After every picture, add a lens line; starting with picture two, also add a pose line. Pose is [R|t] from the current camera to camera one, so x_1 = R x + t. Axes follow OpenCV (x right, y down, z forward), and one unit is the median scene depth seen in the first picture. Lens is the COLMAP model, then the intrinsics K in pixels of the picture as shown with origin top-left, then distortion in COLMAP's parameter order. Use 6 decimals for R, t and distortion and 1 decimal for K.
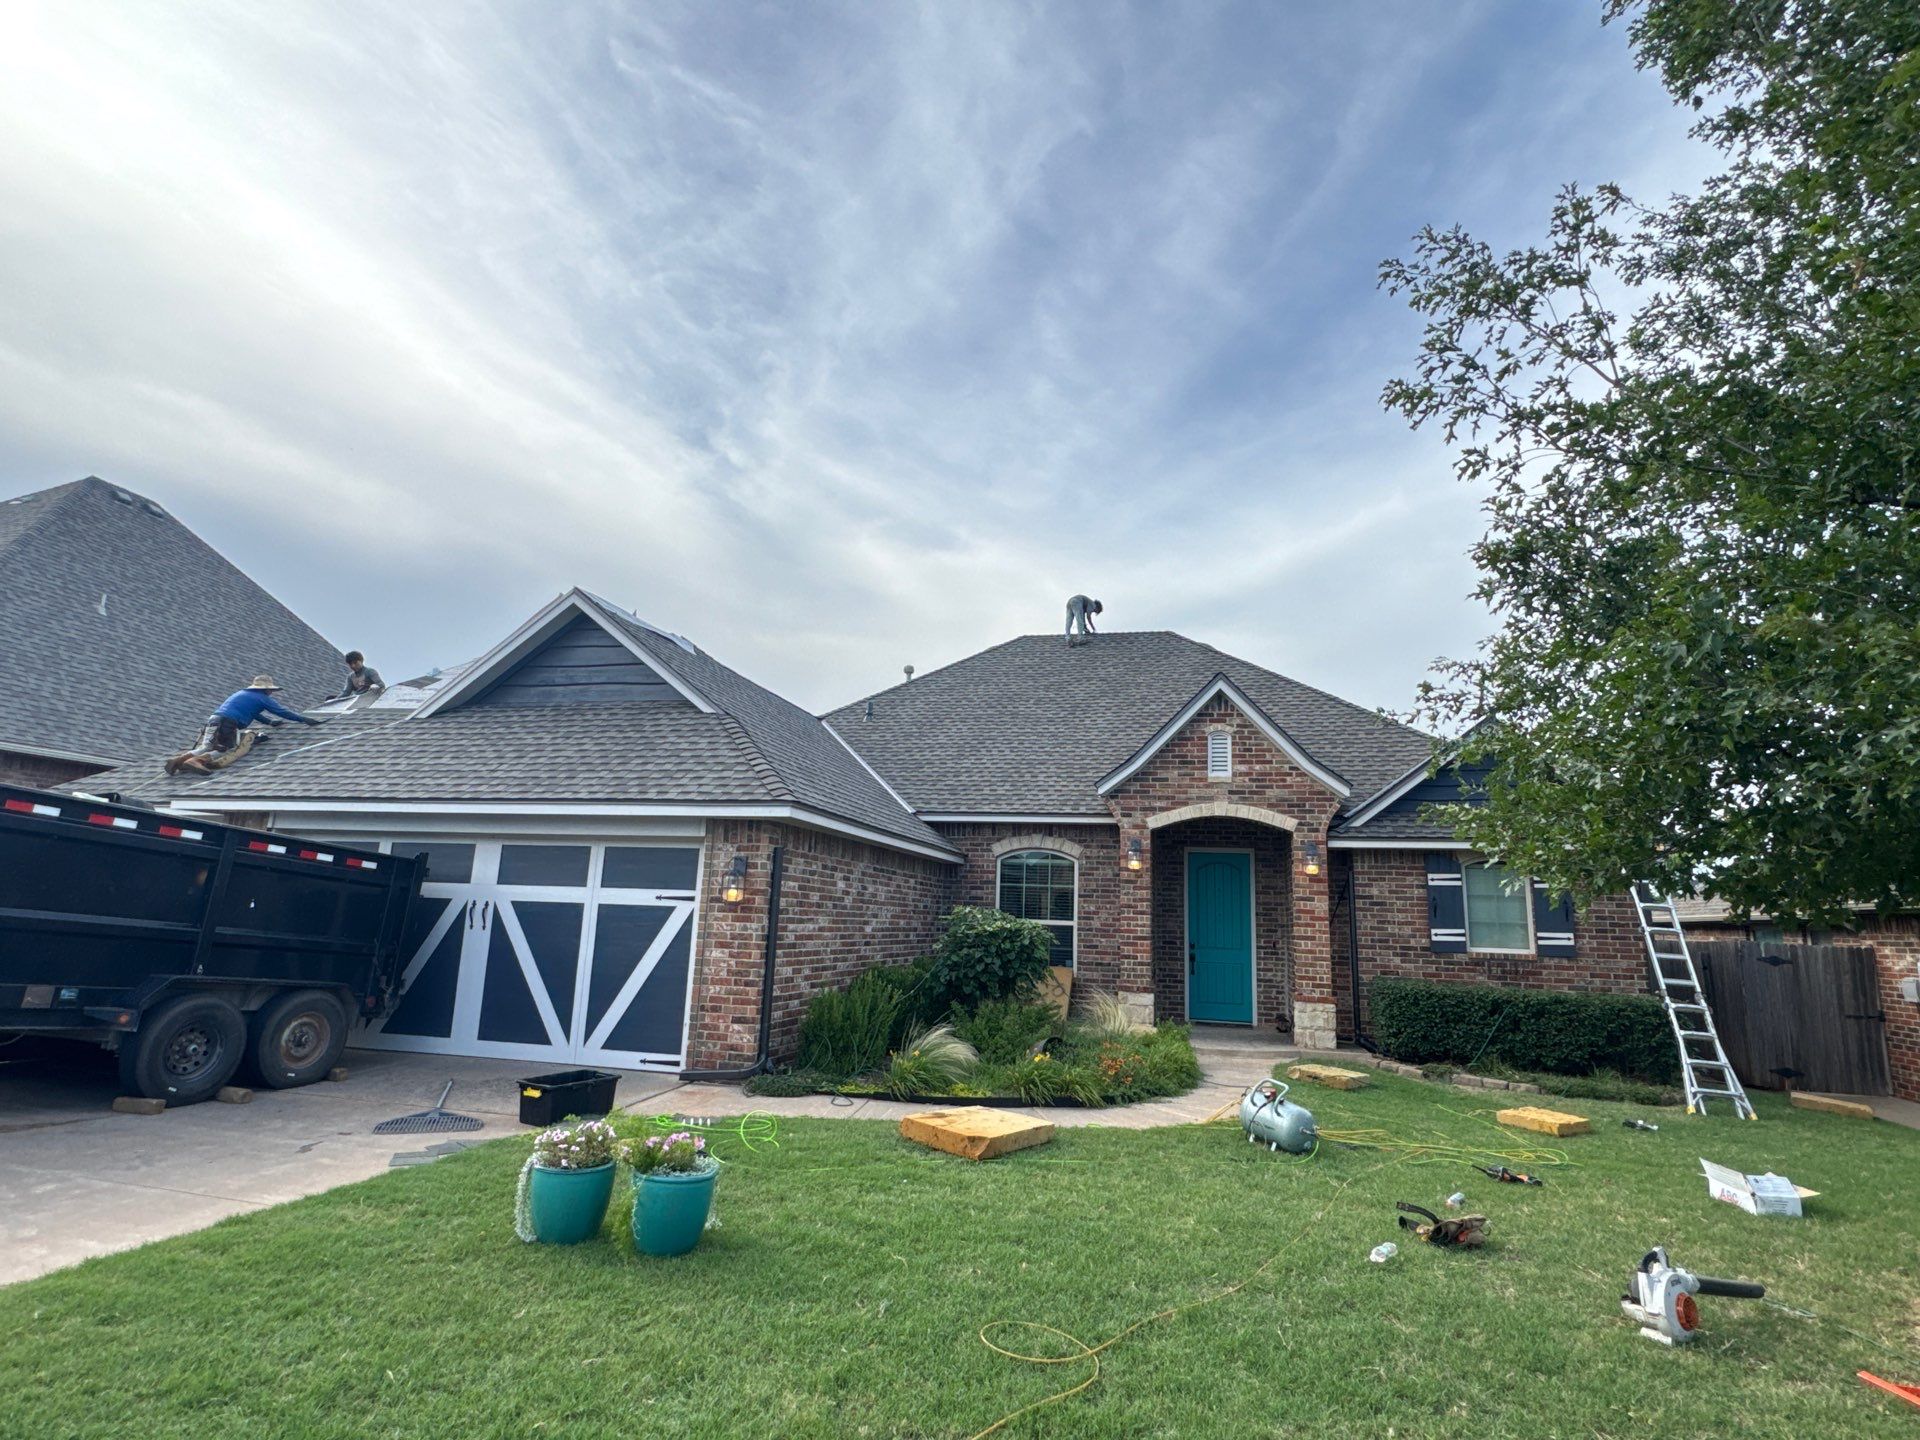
lens RADIAL K [[992.1, 0, 960.0], [0, 992.1, 720.0], [0, 0, 1]] dist [-0.001999, 0.001185]
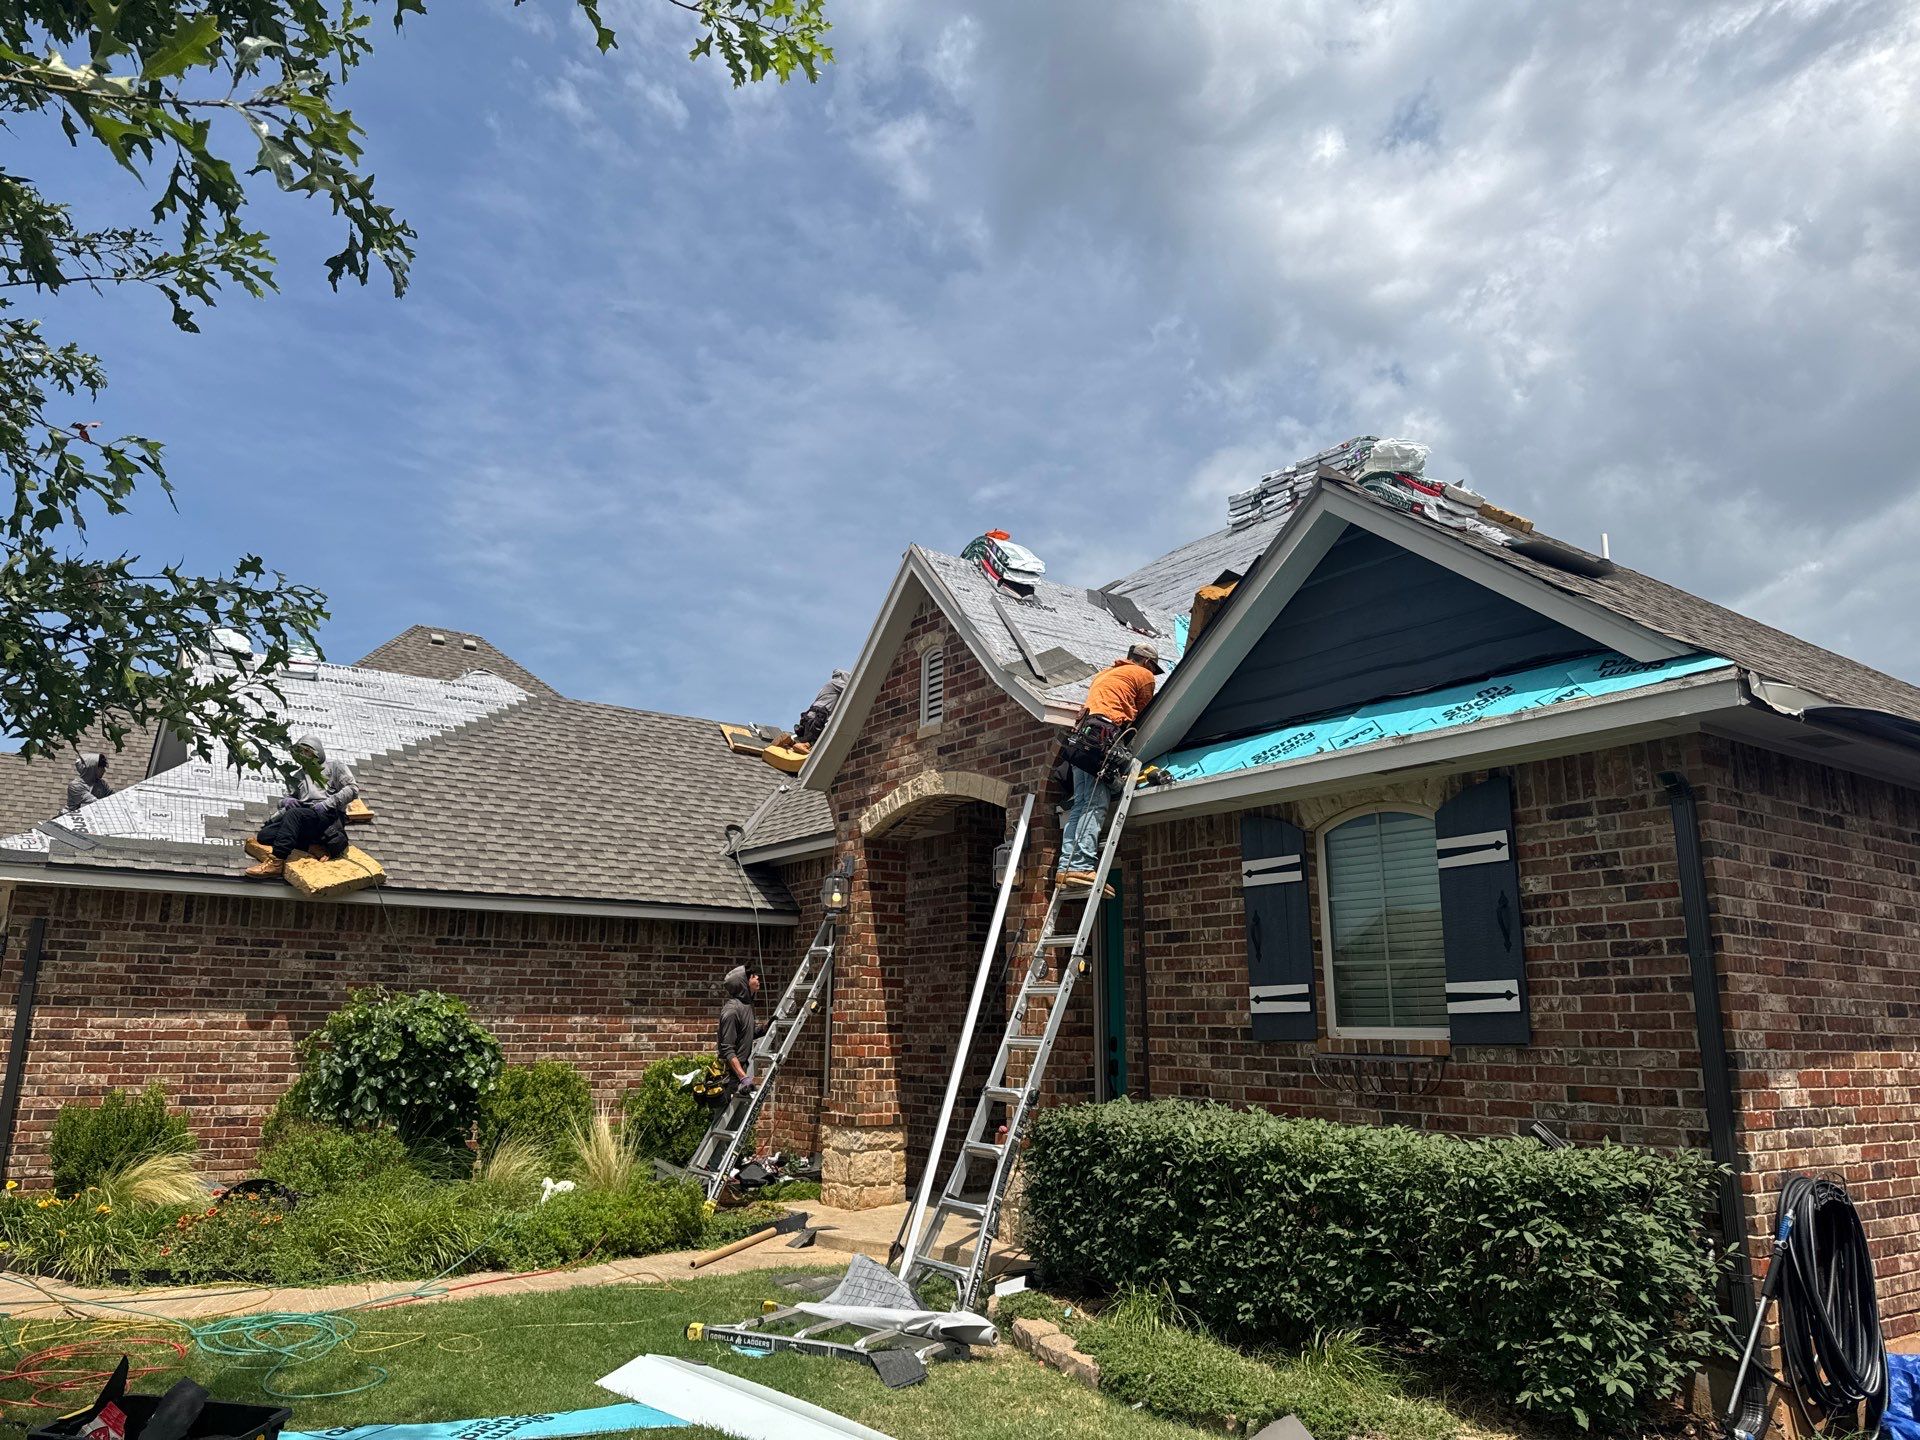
lens RADIAL K [[1354.4, 0, 931.8], [0, 1354.4, 691.7], [0, 0, 1]] dist [0.132031, -0.189834]
pose [[0.745661, -0.189870, -0.638700, 0.793998], [0.150660, 0.981761, -0.115963, 0.133737], [0.649069, -0.009758, 0.760667, 0.454861]]
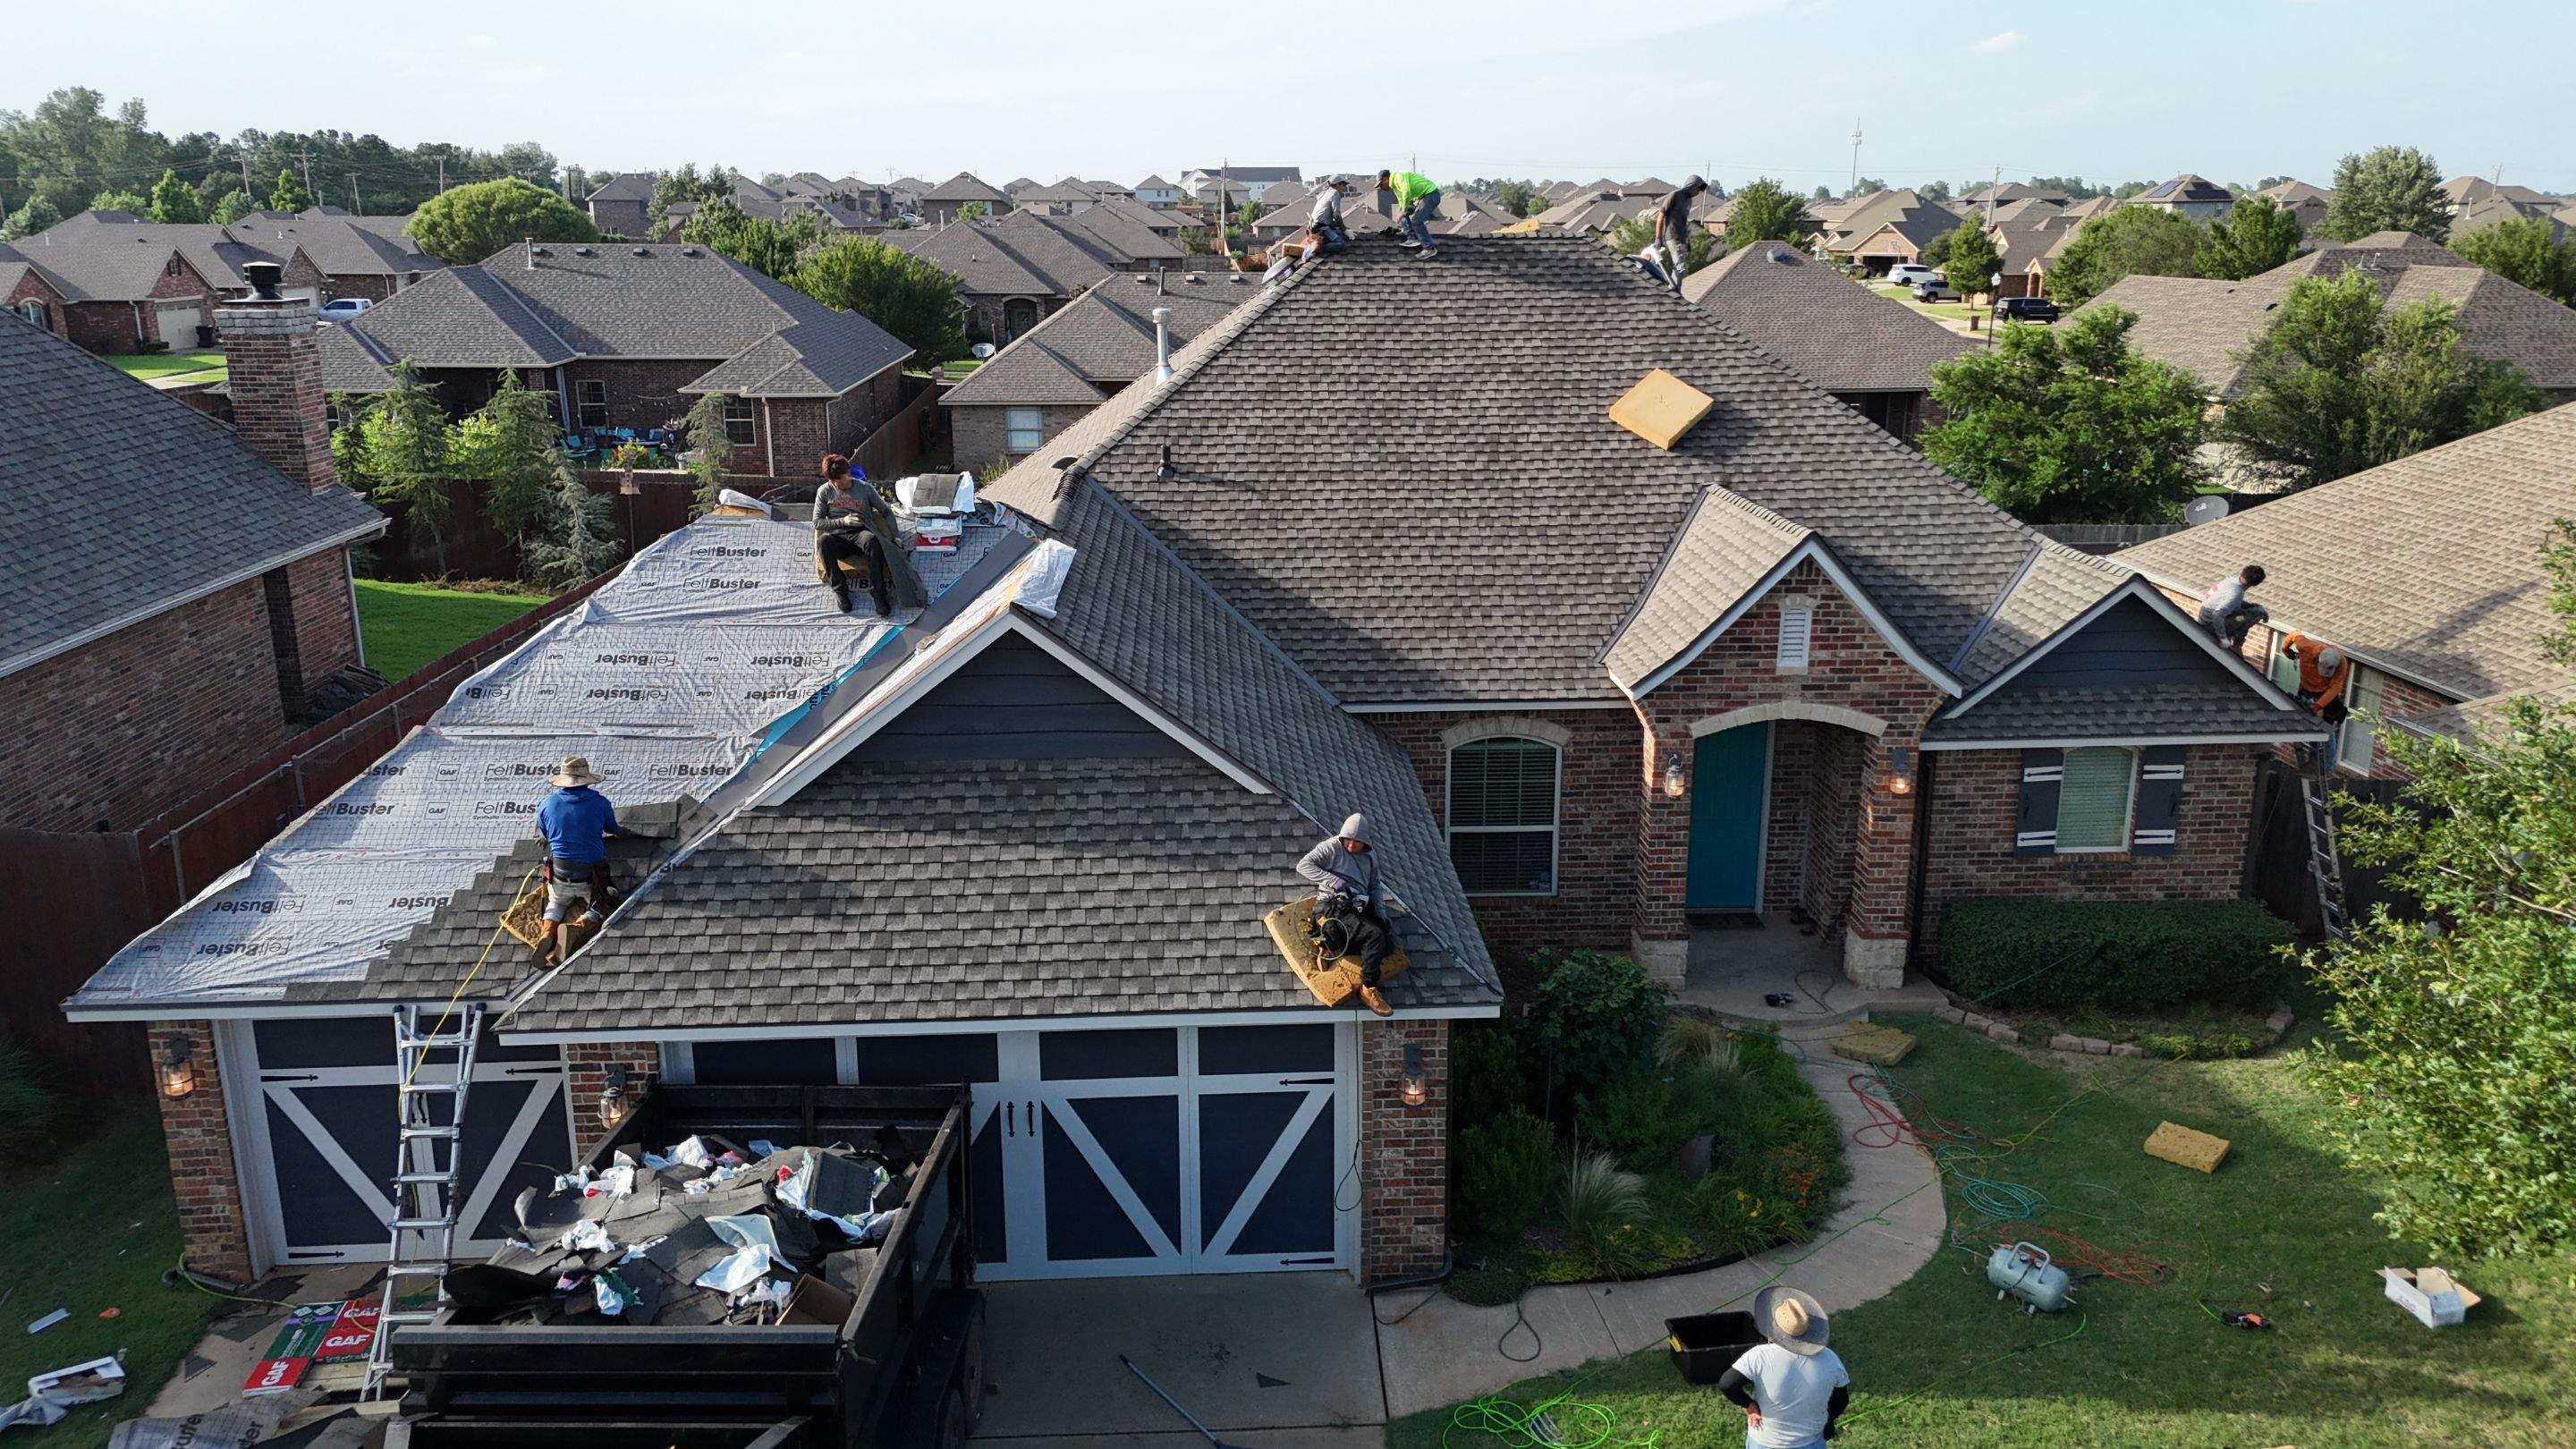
lens RADIAL K [[1878.2, 0, 1282.7], [0, 1878.2, 729.7], [0, 0, 1]] dist [0.119359, -0.183484]
pose [[0.958531, -0.113111, 0.261580, -0.499893], [-0.018838, 0.890708, 0.454185, -0.563104], [-0.284365, -0.440278, 0.851641, -0.111777]]
